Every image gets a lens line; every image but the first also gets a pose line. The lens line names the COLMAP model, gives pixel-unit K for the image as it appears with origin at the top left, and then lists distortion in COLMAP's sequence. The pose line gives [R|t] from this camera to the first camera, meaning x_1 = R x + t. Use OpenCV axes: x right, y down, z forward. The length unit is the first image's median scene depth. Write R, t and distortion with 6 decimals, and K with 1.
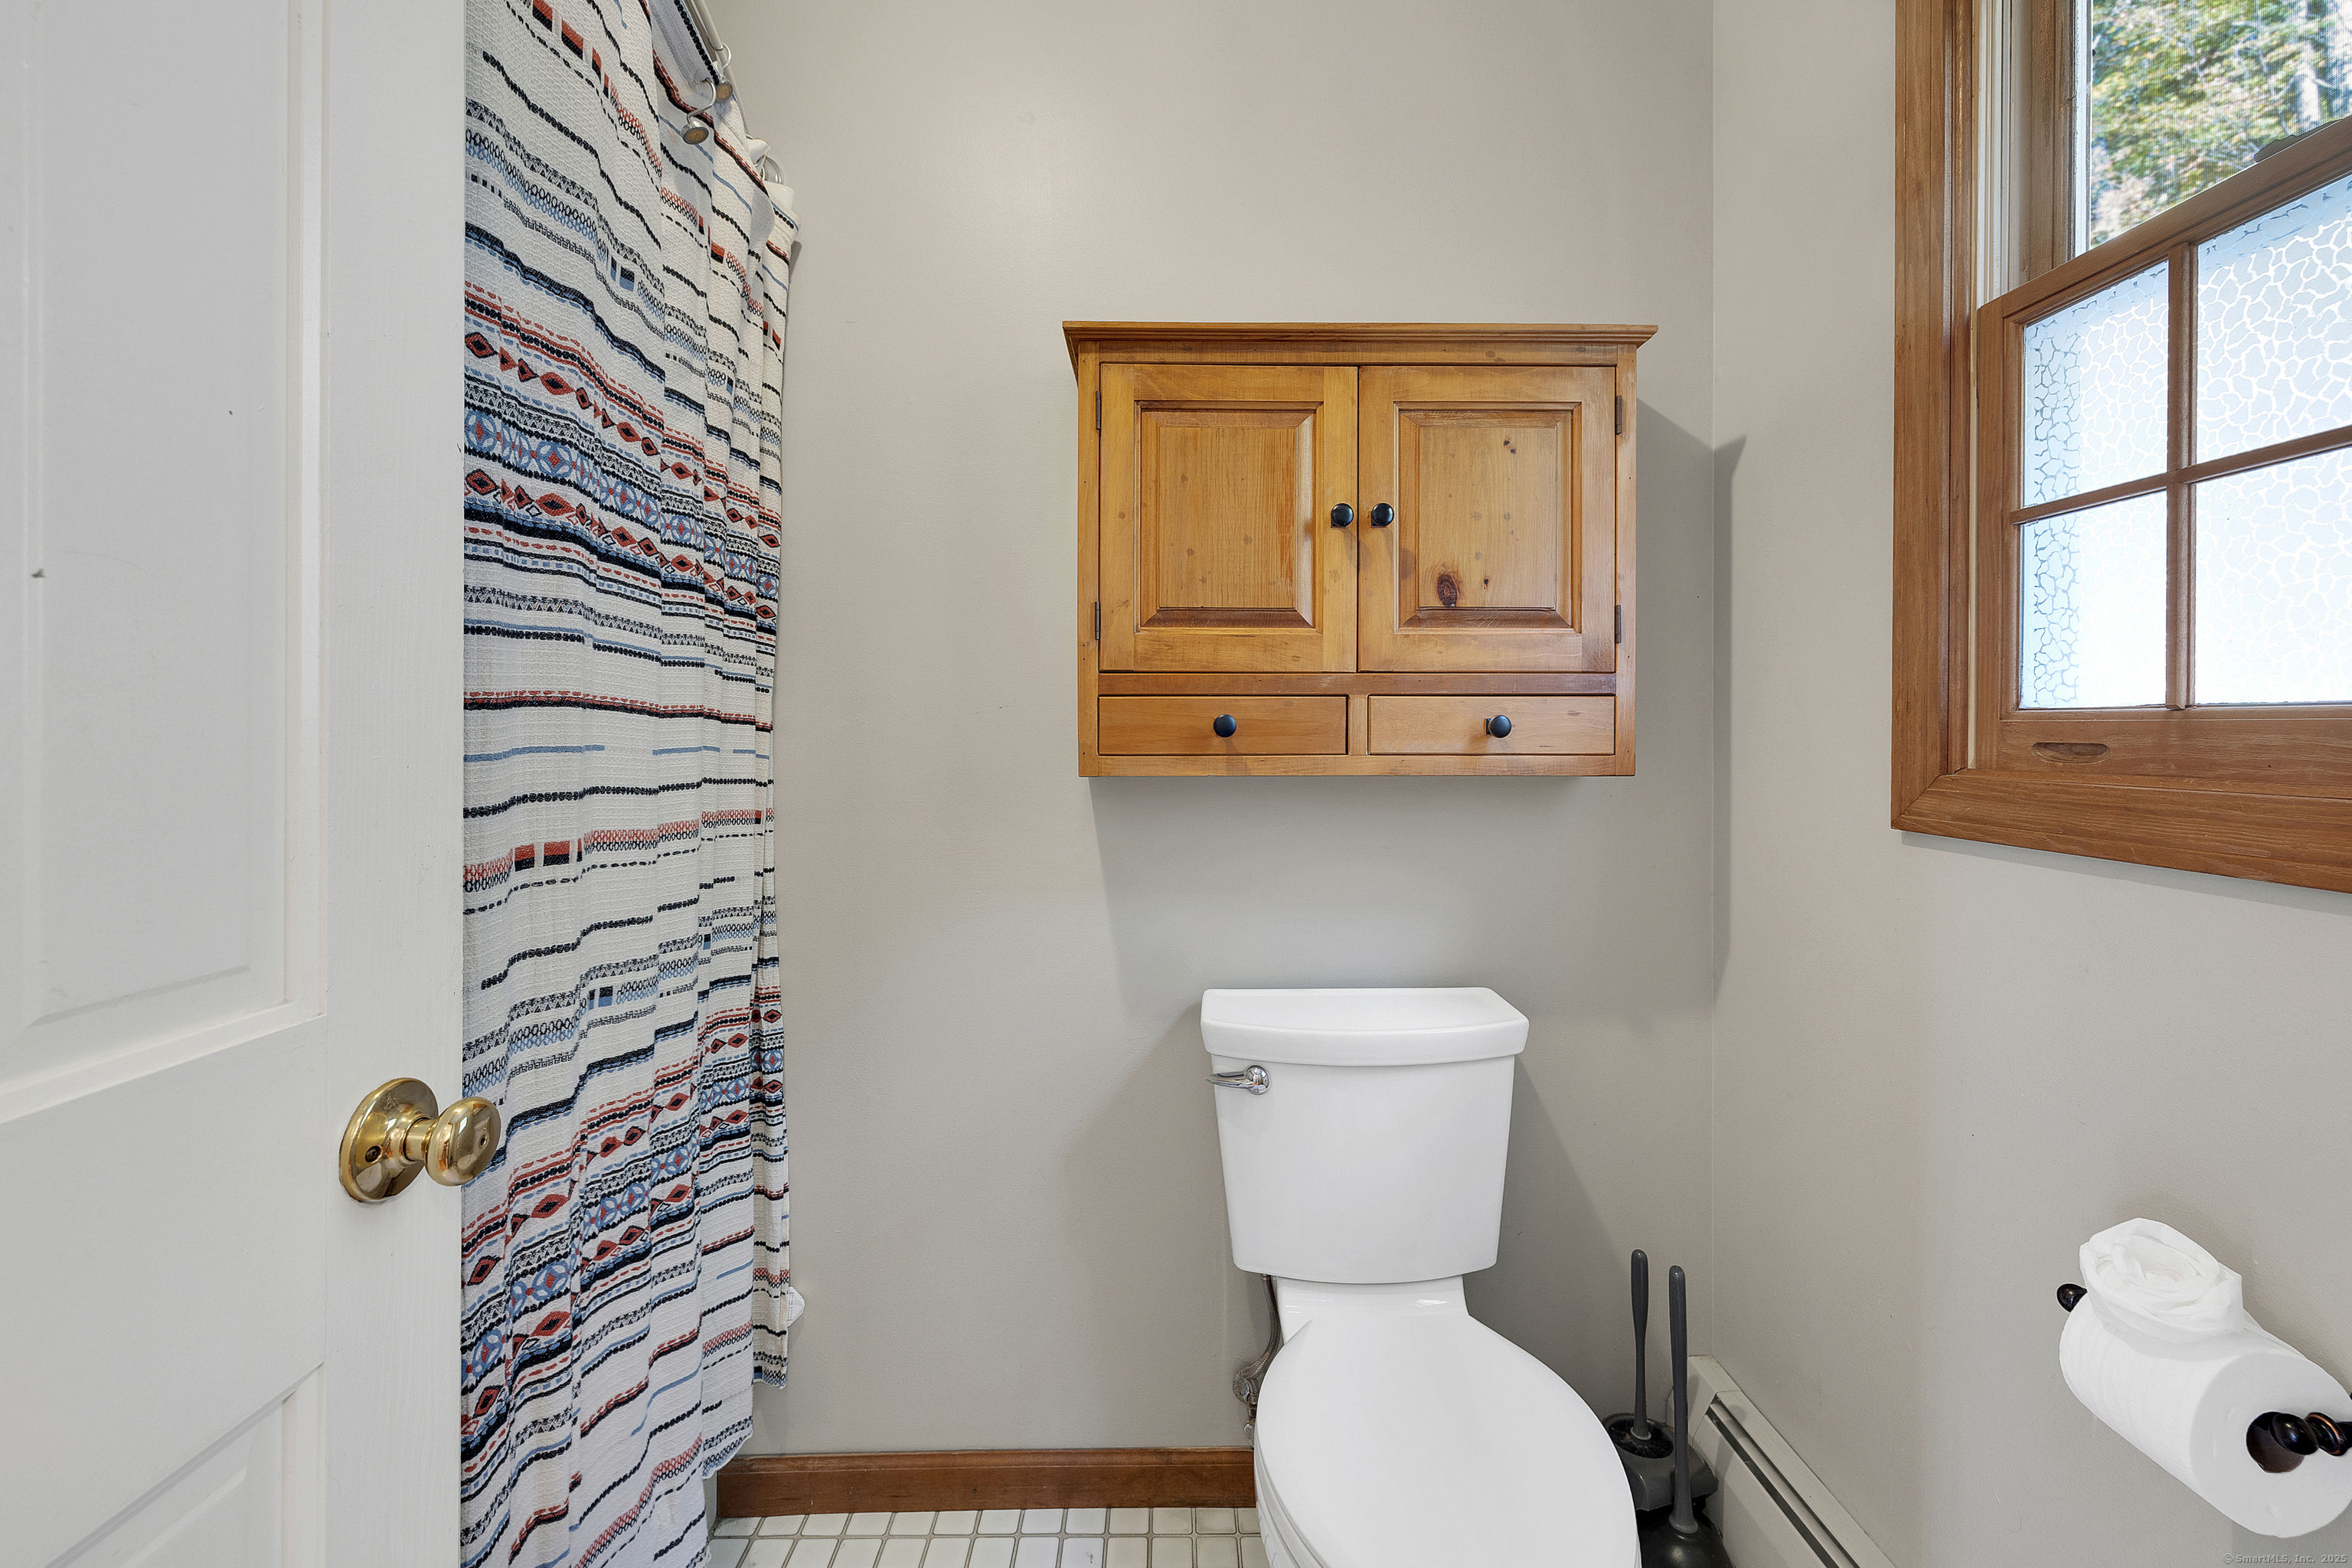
lens RADIAL K [[1002.4, 0, 1178.9], [0, 1002.4, 738.6], [0, 0, 1]] dist [0.001379, 0.000319]
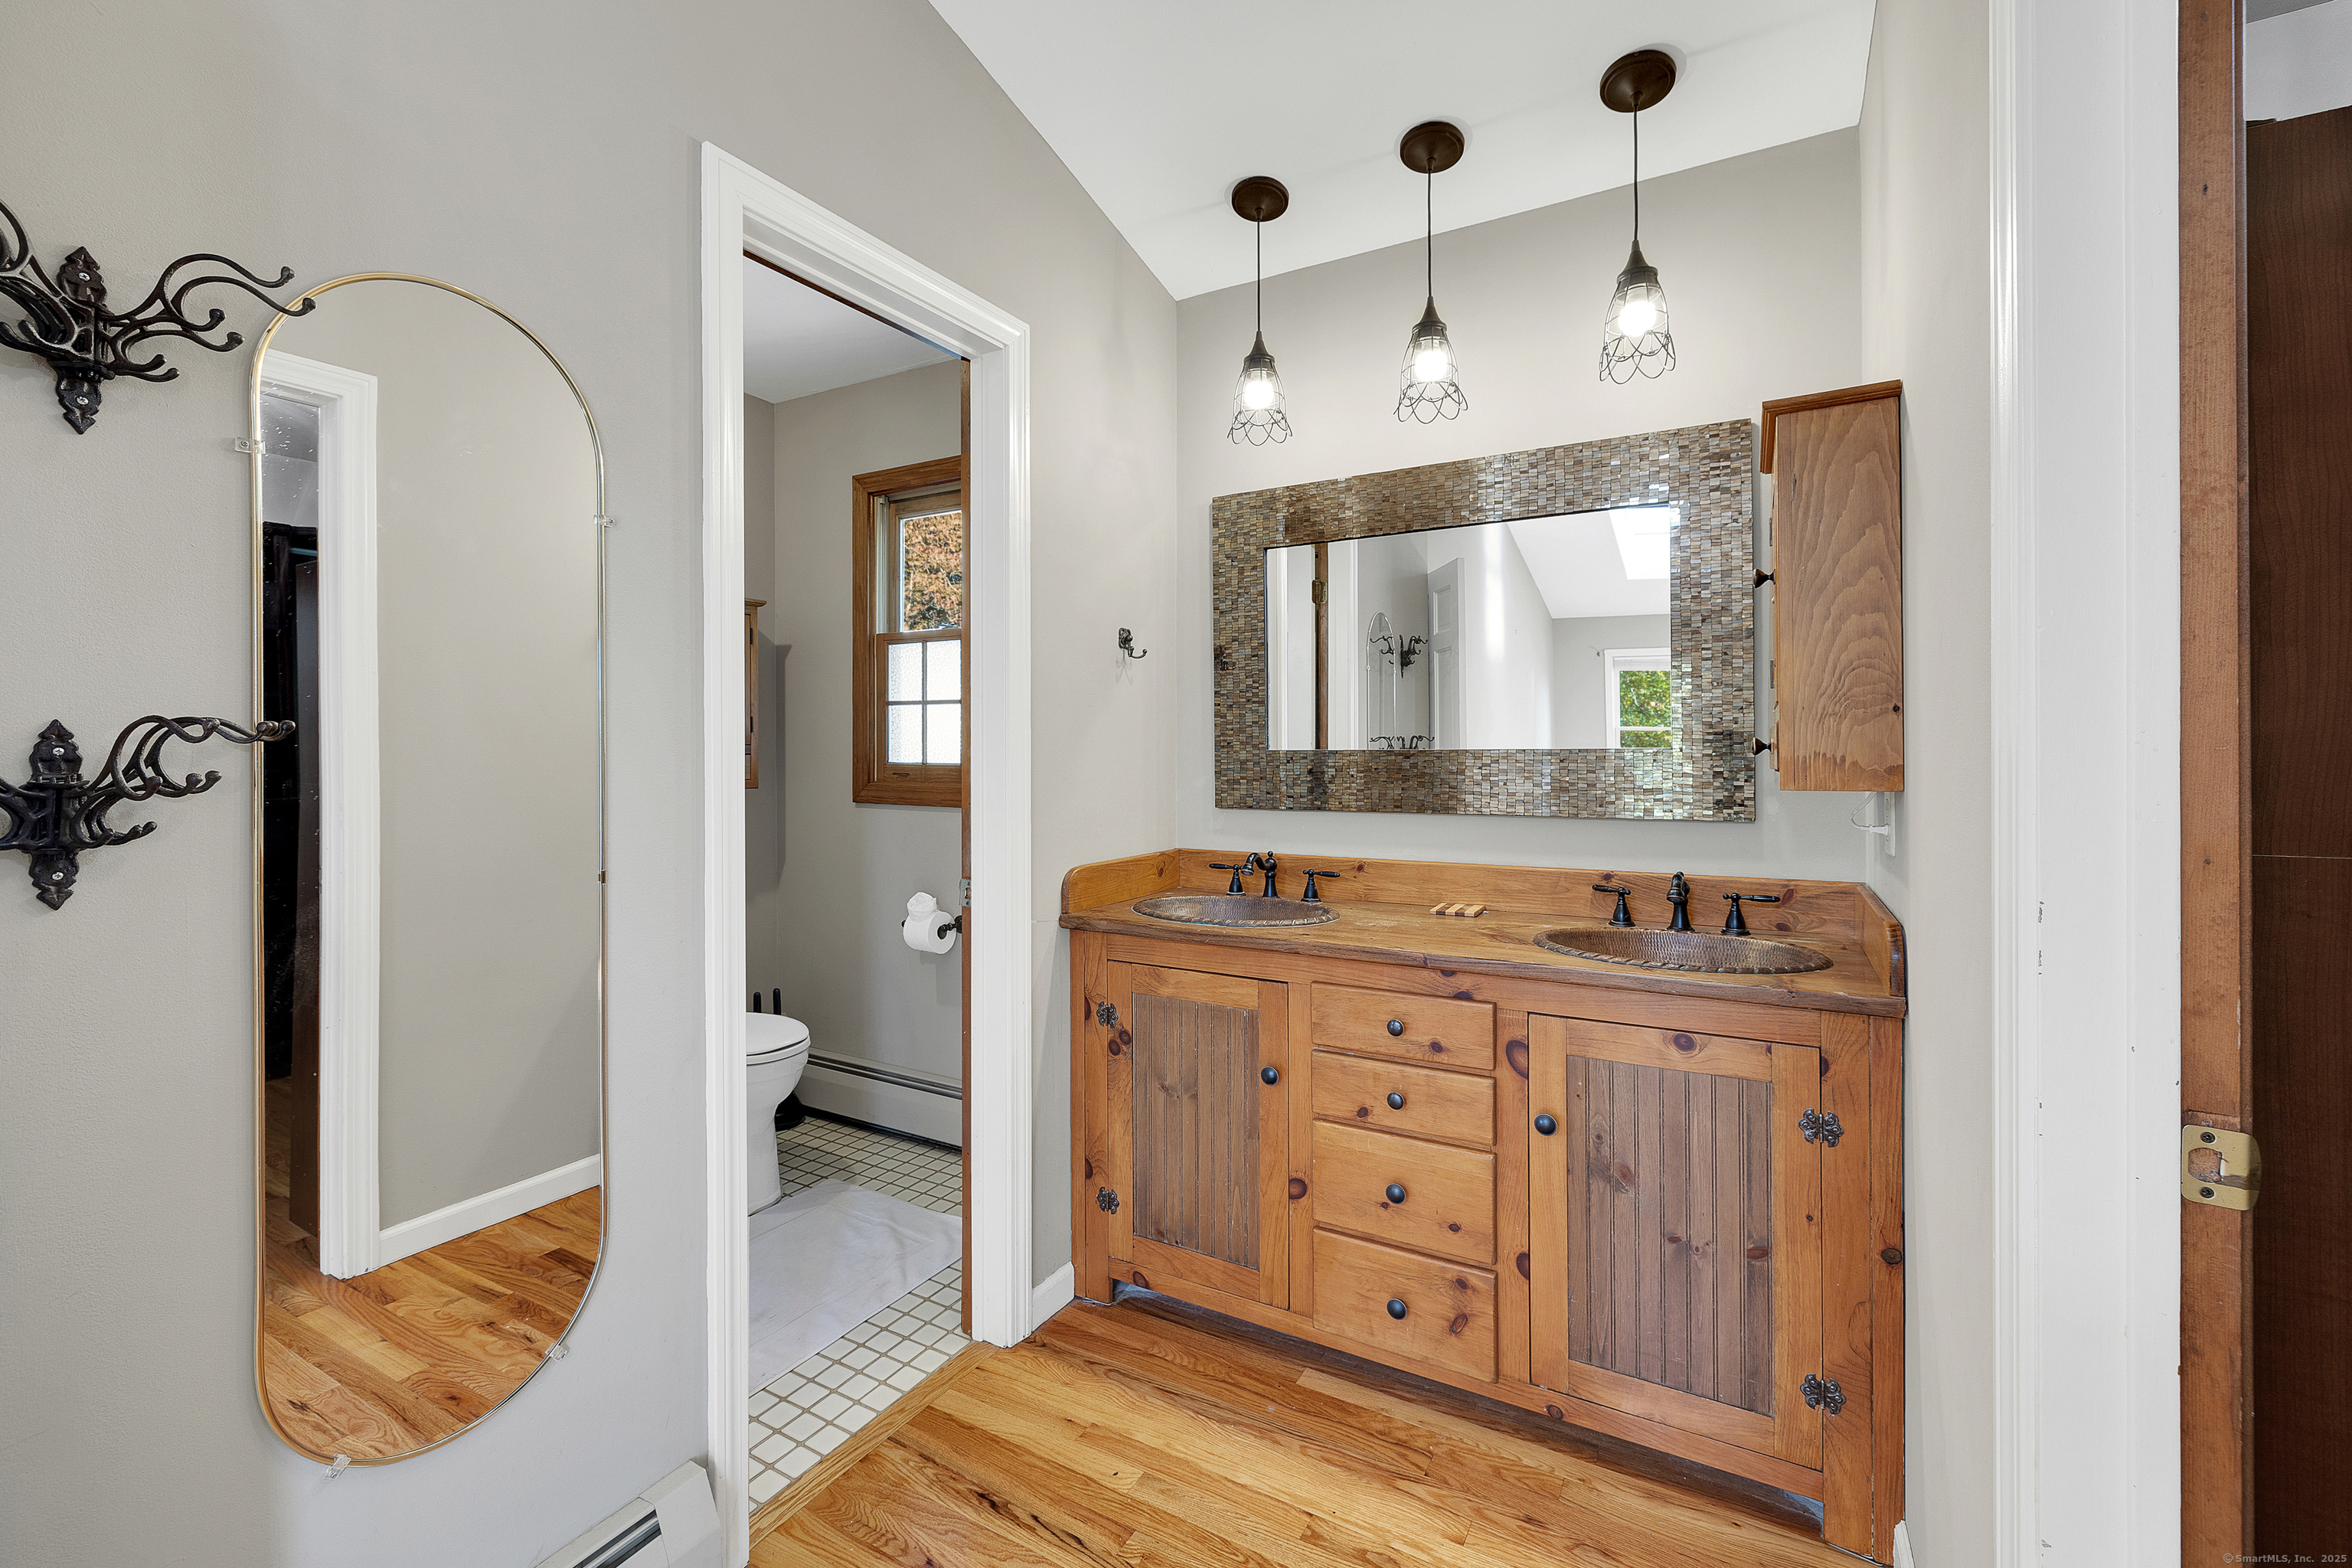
lens RADIAL K [[1000.9, 0, 1174.8], [0, 1000.9, 765.2], [0, 0, 1]] dist [0.000859, 0.000105]
pose [[0.513306, -0.004892, 0.858192, -1.481950], [0.004674, 0.999985, 0.002905, -0.026333], [-0.858193, 0.002520, 0.513321, -1.473411]]
